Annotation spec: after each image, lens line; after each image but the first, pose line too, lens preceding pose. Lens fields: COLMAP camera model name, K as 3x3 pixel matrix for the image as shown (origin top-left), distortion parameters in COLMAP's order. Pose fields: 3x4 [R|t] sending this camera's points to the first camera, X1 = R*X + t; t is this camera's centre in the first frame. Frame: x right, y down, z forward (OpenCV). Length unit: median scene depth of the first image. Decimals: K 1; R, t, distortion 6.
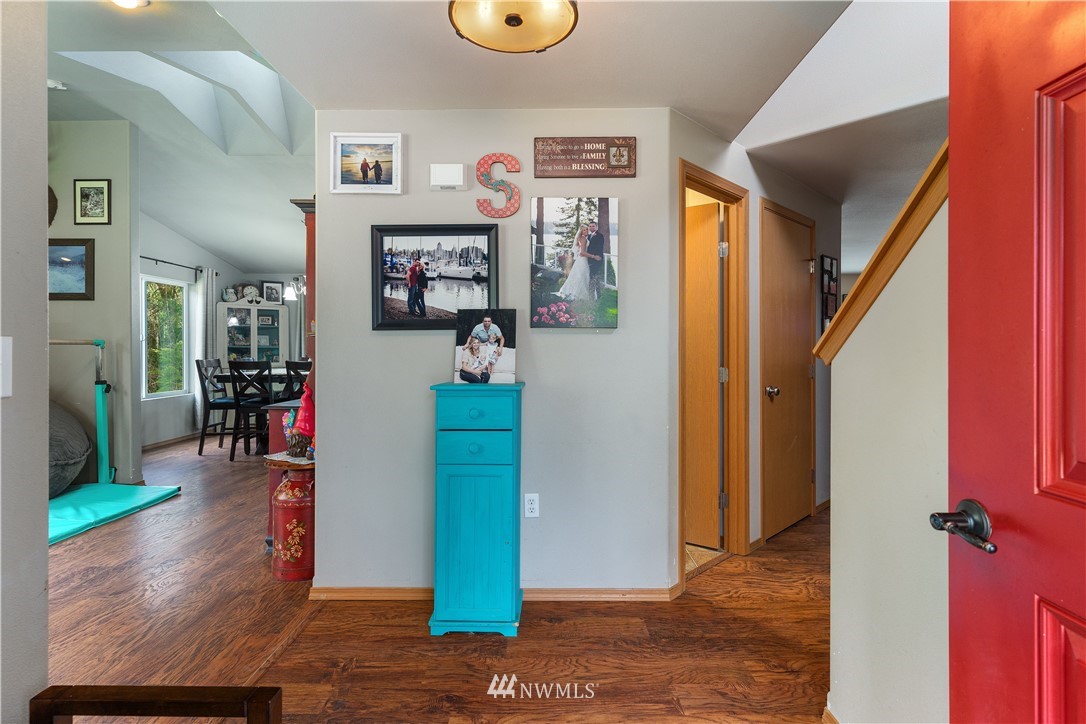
lens RADIAL K [[531.5, 0, 547.6], [0, 531.5, 348.6], [0, 0, 1]] dist [0.000400, 0.000679]
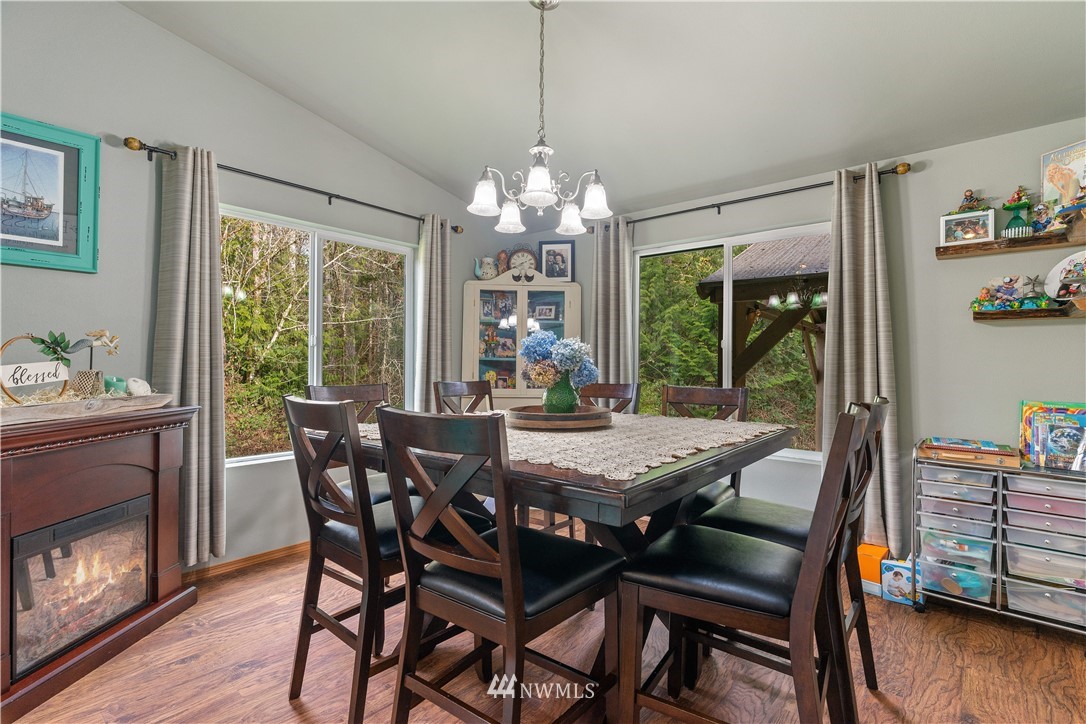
lens RADIAL K [[531.5, 0, 538.2], [0, 531.5, 360.3], [0, 0, 1]] dist [0.000400, 0.000679]
pose [[0.776020, 0.003271, -0.630700, -0.329470], [-0.008297, 0.999953, -0.005023, 0.000535], [0.630653, 0.009131, 0.776011, 1.002497]]
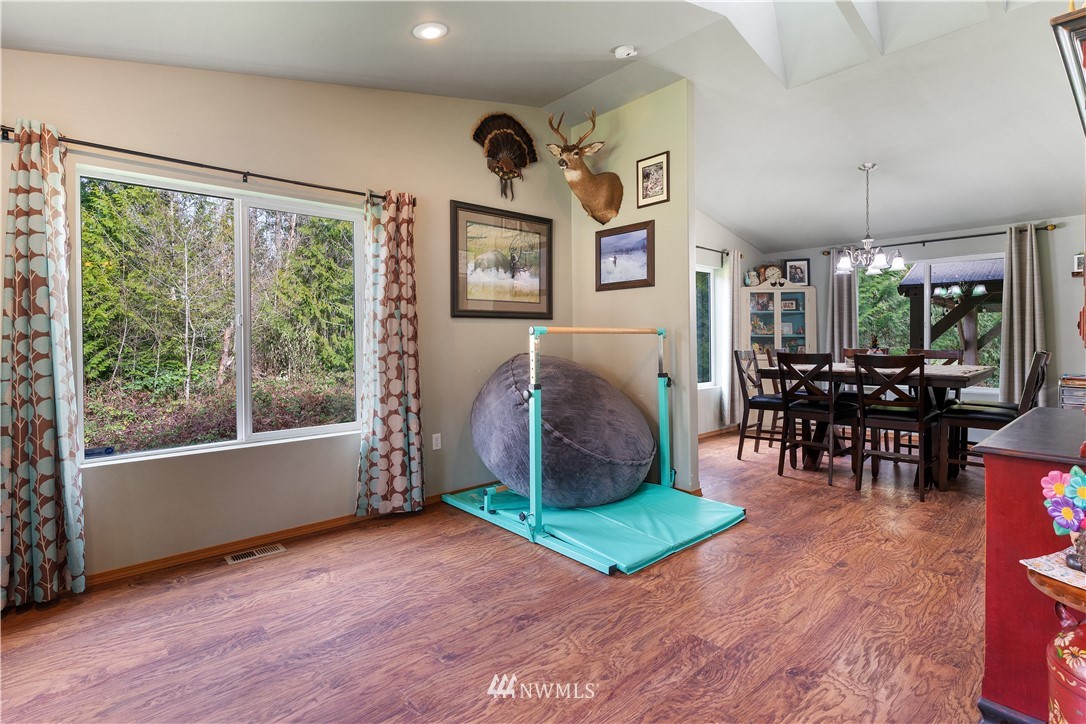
lens RADIAL K [[531.5, 0, 547.1], [0, 531.5, 344.8], [0, 0, 1]] dist [0.000400, 0.000679]
pose [[0.676567, 0.003569, -0.736373, -0.284439], [0.005451, 0.999937, 0.009855, 0.001523], [0.736361, -0.010682, 0.676505, 0.223702]]
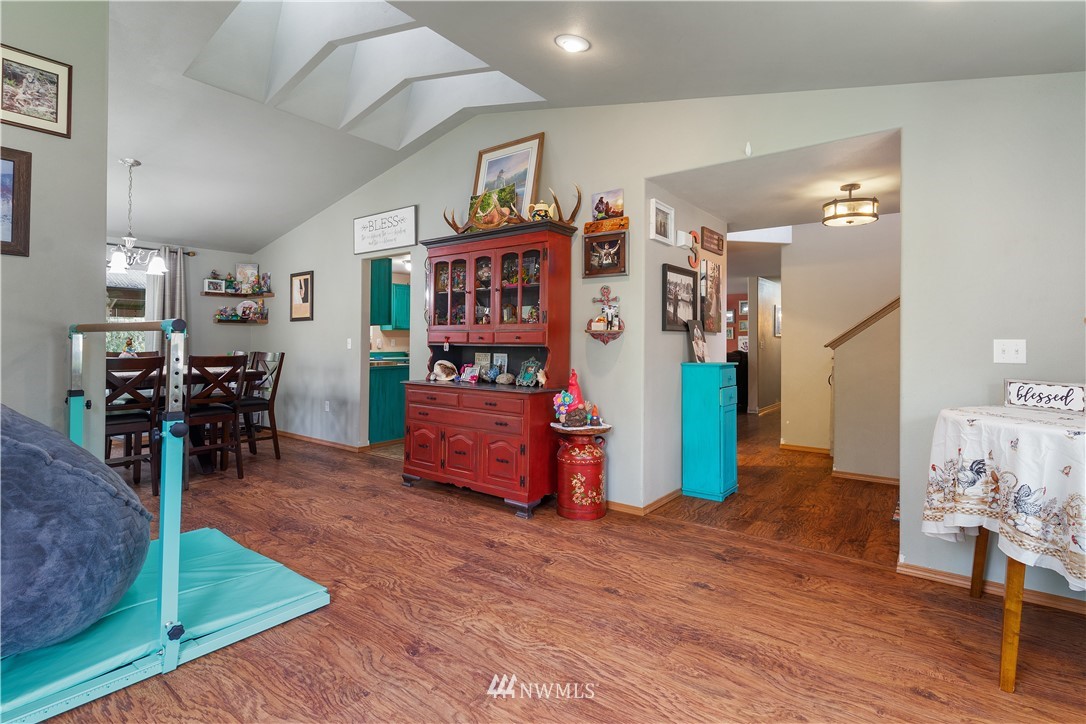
lens RADIAL K [[531.5, 0, 525.4], [0, 531.5, 337.1], [0, 0, 1]] dist [0.000400, 0.000679]
pose [[0.613268, 0.012332, 0.789778, -0.946239], [-0.006419, 0.999923, -0.010629, 0.001579], [-0.789849, 0.001449, 0.613300, 0.192170]]
